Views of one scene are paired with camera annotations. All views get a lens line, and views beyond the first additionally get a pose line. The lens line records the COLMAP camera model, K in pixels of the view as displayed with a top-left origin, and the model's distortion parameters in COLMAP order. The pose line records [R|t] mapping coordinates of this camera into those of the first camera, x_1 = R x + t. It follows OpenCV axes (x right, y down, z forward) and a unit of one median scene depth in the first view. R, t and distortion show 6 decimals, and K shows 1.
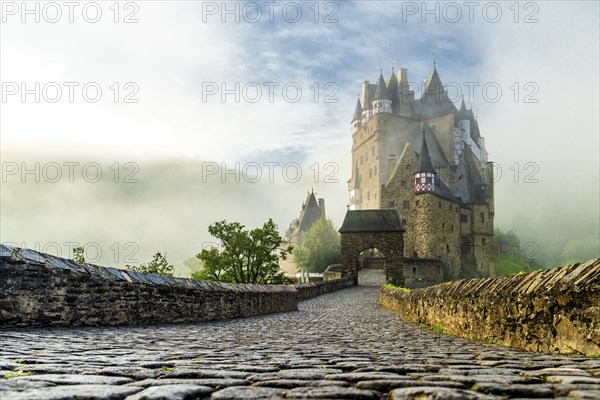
lens RADIAL K [[506.3, 0, 283.7], [0, 506.3, 232.5], [0, 0, 1]] dist [-0.027199, 0.012087]
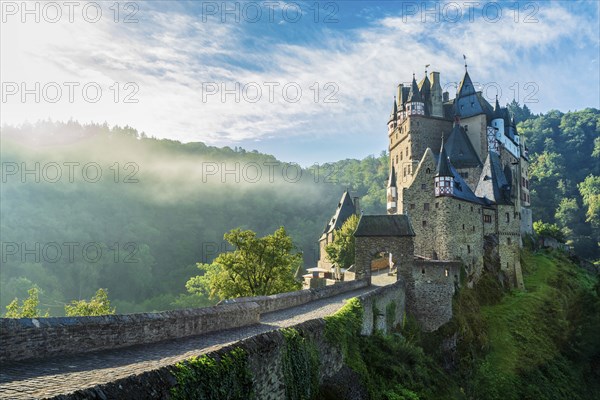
lens RADIAL K [[482.1, 0, 276.7], [0, 482.1, 206.8], [0, 0, 1]] dist [-0.044609, -0.001735]
pose [[0.991312, -0.002502, -0.131506, 0.060056], [-0.001529, 0.999532, -0.030541, -0.022512], [0.131521, 0.030477, 0.990845, -0.026949]]
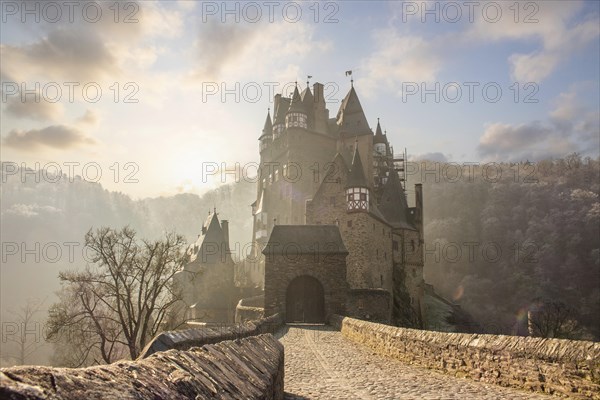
lens RADIAL K [[528.9, 0, 302.9], [0, 528.9, 197.8], [0, 0, 1]] dist [-0.130942, 0.028288]
pose [[0.969604, 0.049741, 0.239571, -0.017562], [-0.018170, 0.991052, -0.132231, 0.014365], [-0.244004, 0.123859, 0.961832, 0.164345]]
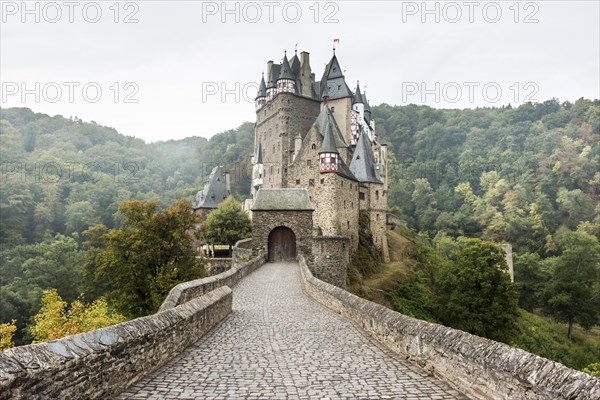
lens RADIAL K [[482.1, 0, 299.4], [0, 482.1, 198.8], [0, 0, 1]] dist [-0.044609, -0.001735]
pose [[0.971273, 0.014000, 0.237555, -0.018311], [-0.012966, 0.999898, -0.005915, -0.014160], [-0.237613, 0.002665, 0.971356, 0.030740]]
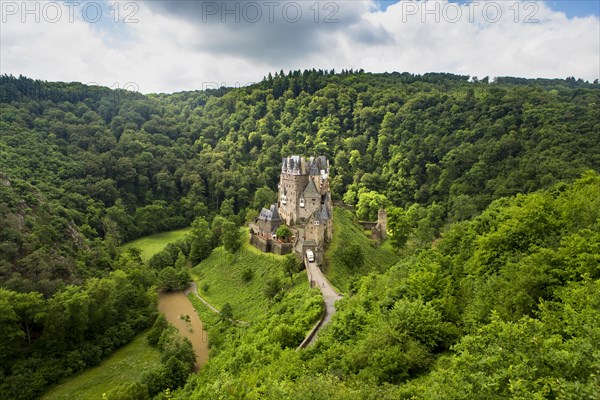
lens RADIAL K [[399.8, 0, 298.5], [0, 399.8, 199.5], [0, 0, 1]] dist [-0.080046, -0.000399]
pose [[0.947457, -0.066464, 0.312903, -0.751194], [-0.008508, 0.972595, 0.232350, -0.914964], [-0.319770, -0.222804, 0.920926, -1.640462]]
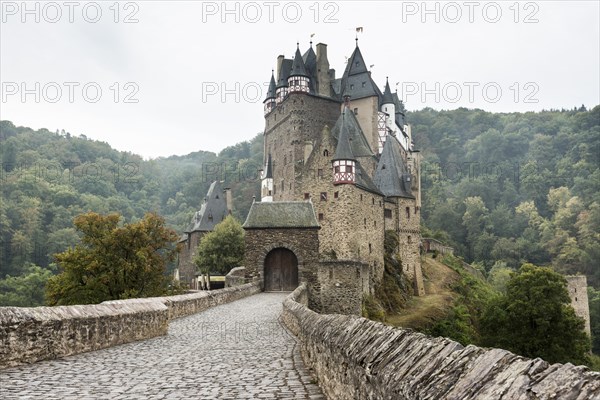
lens RADIAL K [[580.6, 0, 296.0], [0, 580.6, 198.2], [0, 0, 1]] dist [-0.044635, 0.000000]
pose [[0.983306, 0.013749, 0.181438, 0.015811], [-0.004356, 0.998634, -0.052065, -0.000811], [-0.181906, 0.050406, 0.982023, 0.035380]]
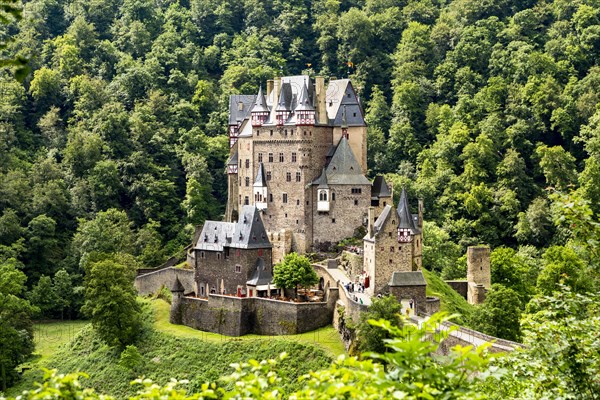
lens RADIAL K [[1136.2, 0, 301.7], [0, 1136.2, 201.2], [0, 0, 1]] dist [-0.151819, 0.000000]
pose [[0.850737, -0.036661, 0.524311, -1.529656], [-0.032108, 0.992076, 0.121466, -0.528576], [-0.524610, -0.120171, 0.842819, -1.439427]]
